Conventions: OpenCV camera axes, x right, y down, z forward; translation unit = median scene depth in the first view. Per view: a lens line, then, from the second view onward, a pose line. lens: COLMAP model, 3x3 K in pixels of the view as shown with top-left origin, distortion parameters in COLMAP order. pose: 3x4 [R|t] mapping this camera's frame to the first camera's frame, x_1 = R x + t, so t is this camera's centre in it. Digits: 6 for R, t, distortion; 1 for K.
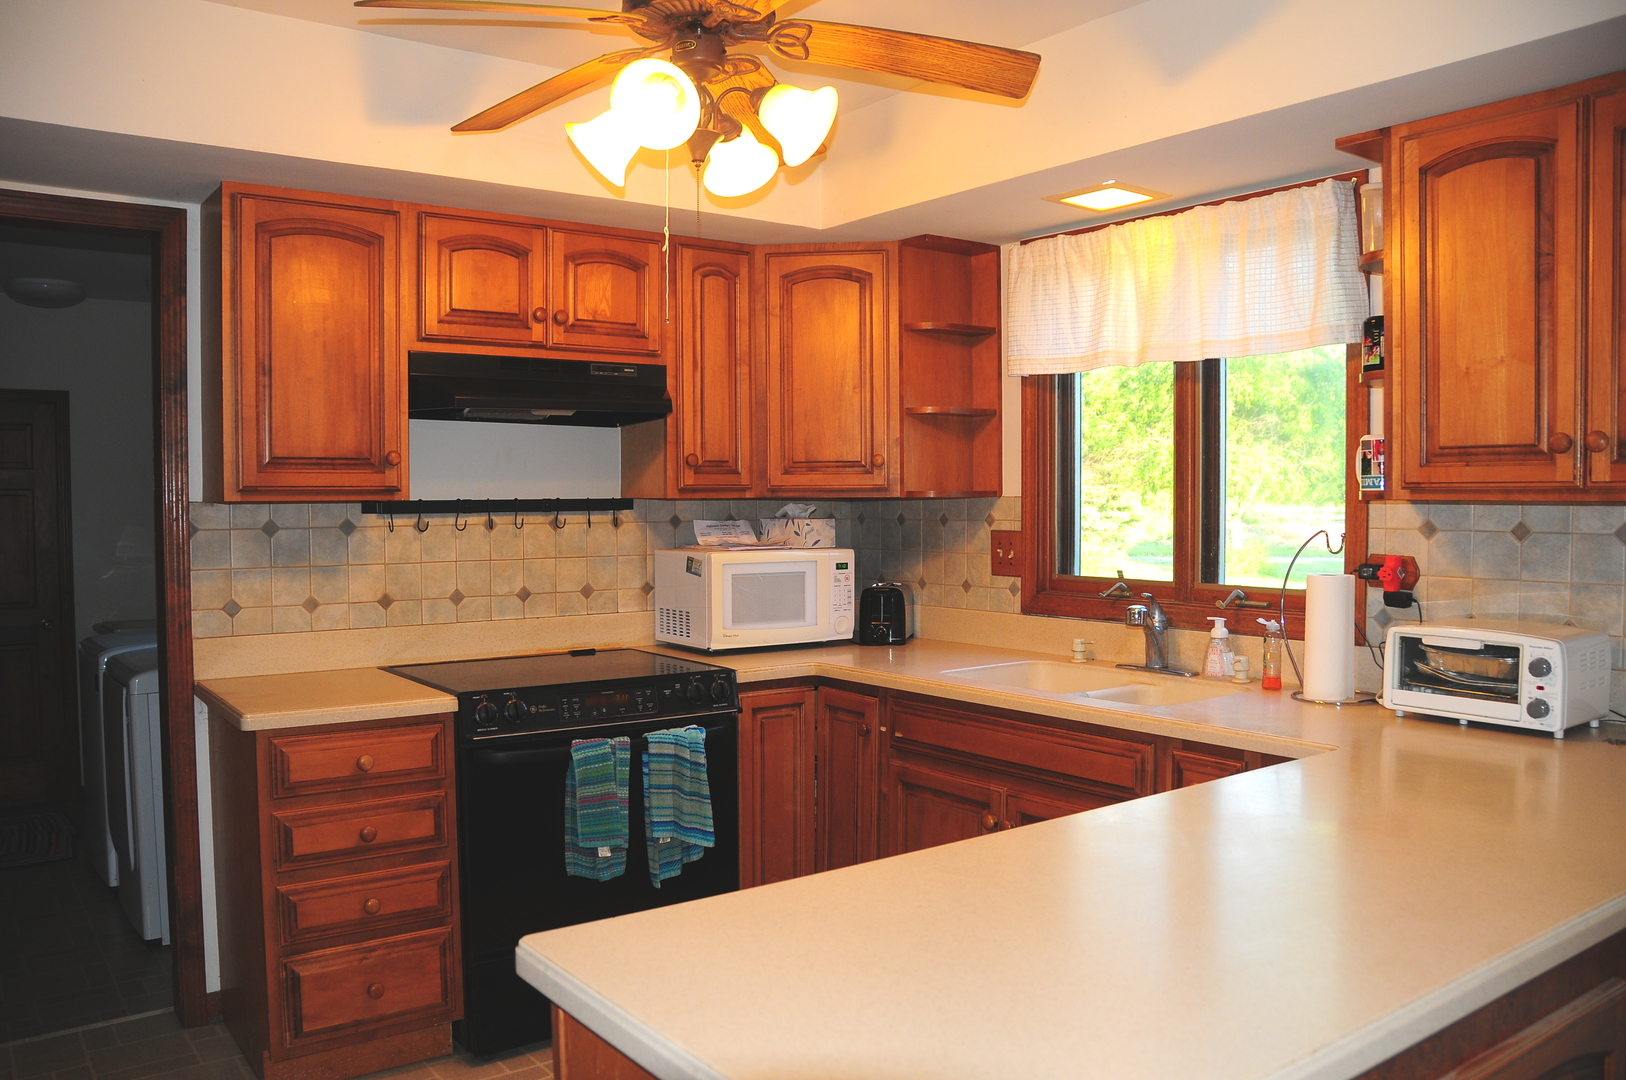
lens RADIAL K [[1292.2, 0, 812.8], [0, 1292.2, 539.6], [0, 0, 1]] dist [-0.060781, -0.002910]
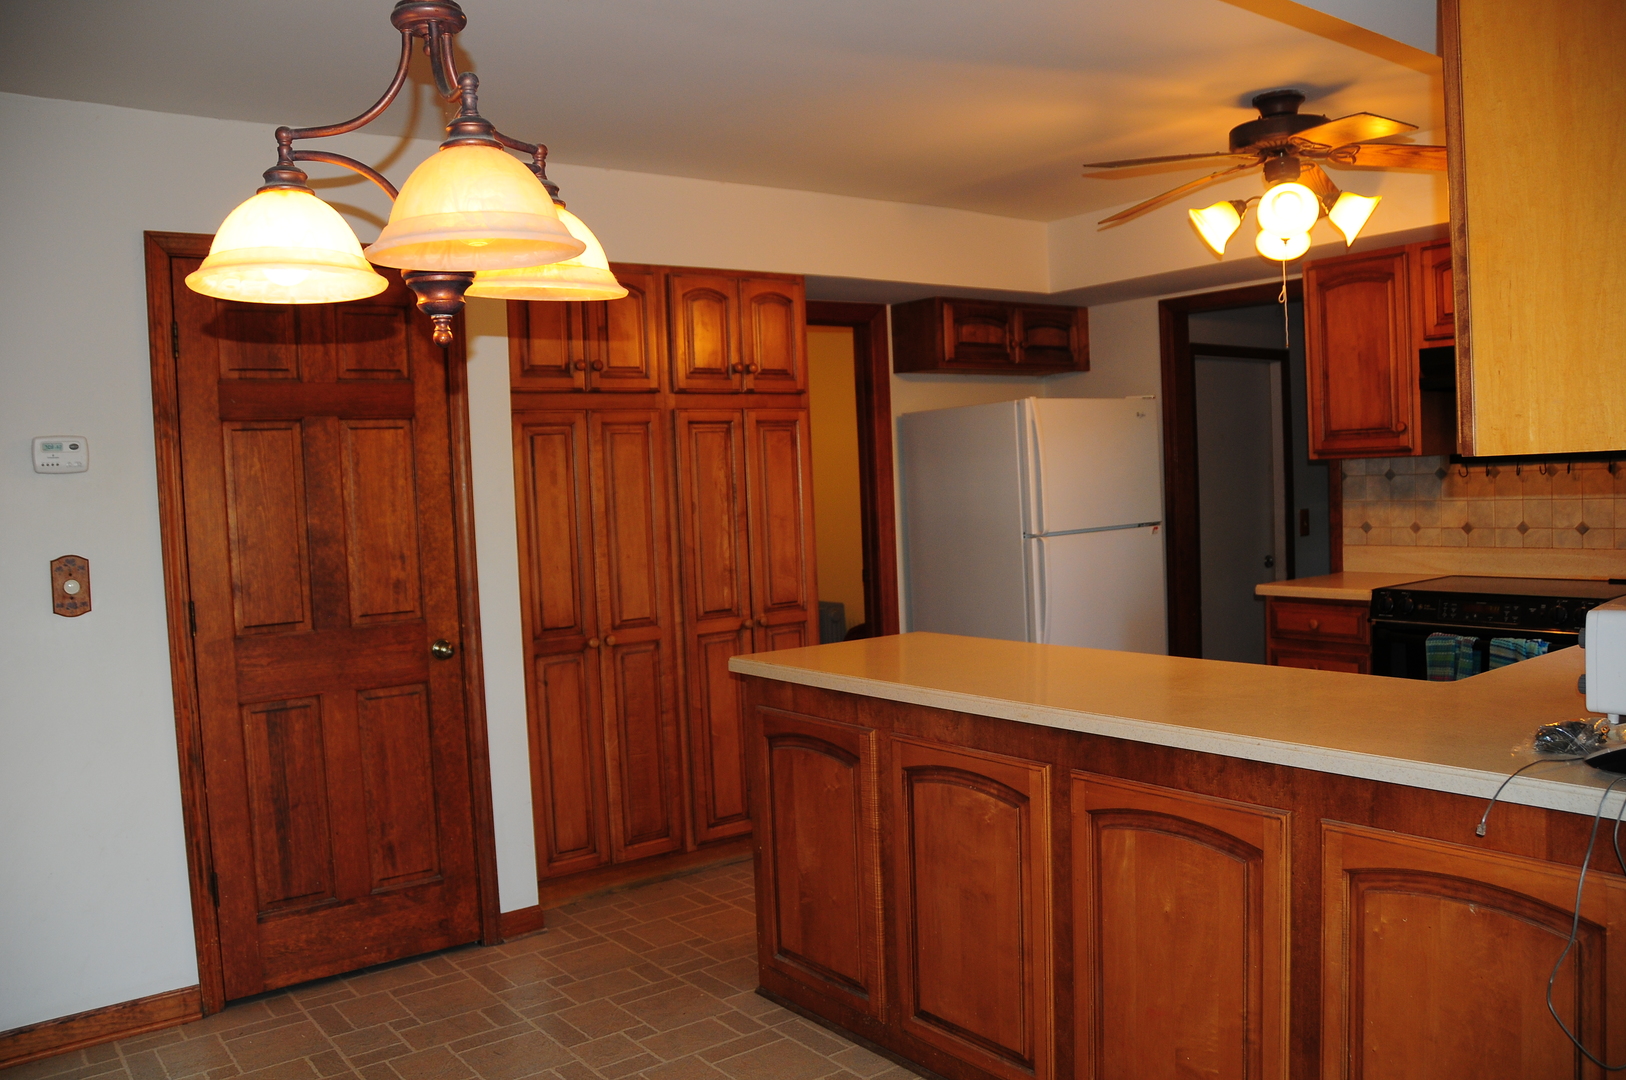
lens RADIAL K [[1292.2, 0, 813.2], [0, 1292.2, 542.8], [0, 0, 1]] dist [-0.060781, -0.002910]
pose [[0.030248, 0.052050, -0.998186, 1.049403], [0.008824, 0.998590, 0.052339, -0.013604], [0.999503, -0.010391, 0.029746, 0.286161]]
